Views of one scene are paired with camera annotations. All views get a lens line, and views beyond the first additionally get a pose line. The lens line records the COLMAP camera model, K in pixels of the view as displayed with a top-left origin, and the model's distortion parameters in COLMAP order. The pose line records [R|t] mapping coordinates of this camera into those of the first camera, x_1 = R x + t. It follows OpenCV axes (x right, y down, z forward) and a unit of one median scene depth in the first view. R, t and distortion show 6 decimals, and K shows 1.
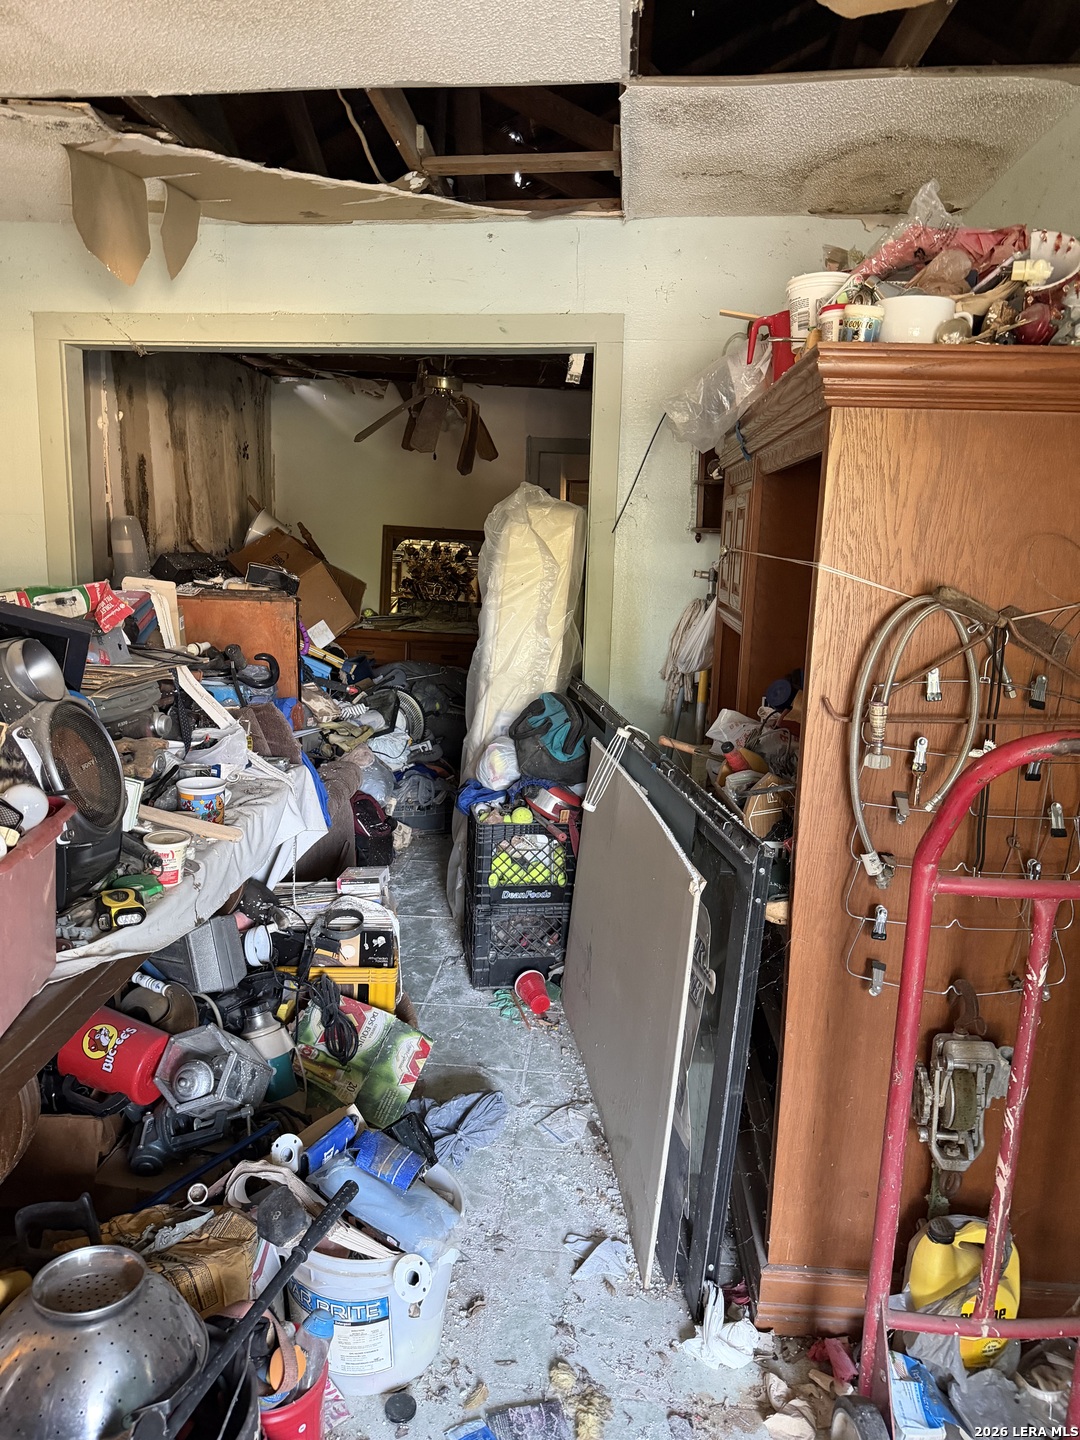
lens RADIAL K [[1013.9, 0, 540.0], [0, 1013.9, 720.0], [0, 0, 1]] dist [0.092525, -0.131102]
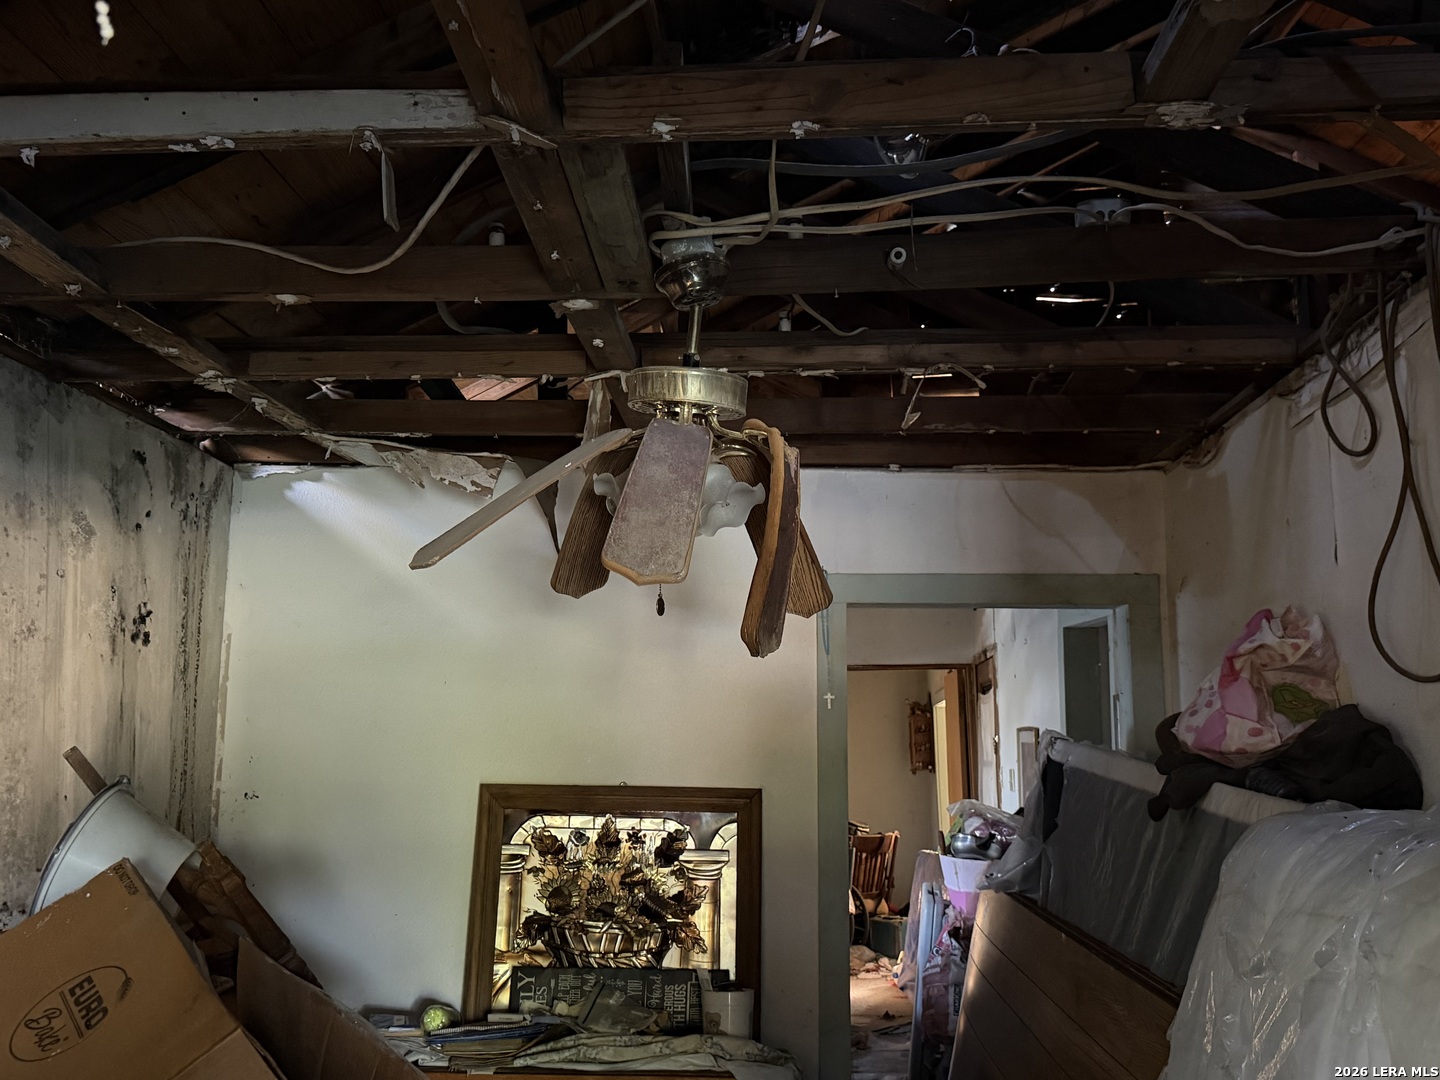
lens RADIAL K [[1337.1, 0, 722.9], [0, 1337.1, 538.8], [0, 0, 1]] dist [0.078110, -0.014094]
pose [[0.998532, -0.029949, 0.045132, -0.080151], [0.042854, 0.946414, -0.320100, -0.111048], [-0.033126, 0.321564, 0.946308, 0.464888]]
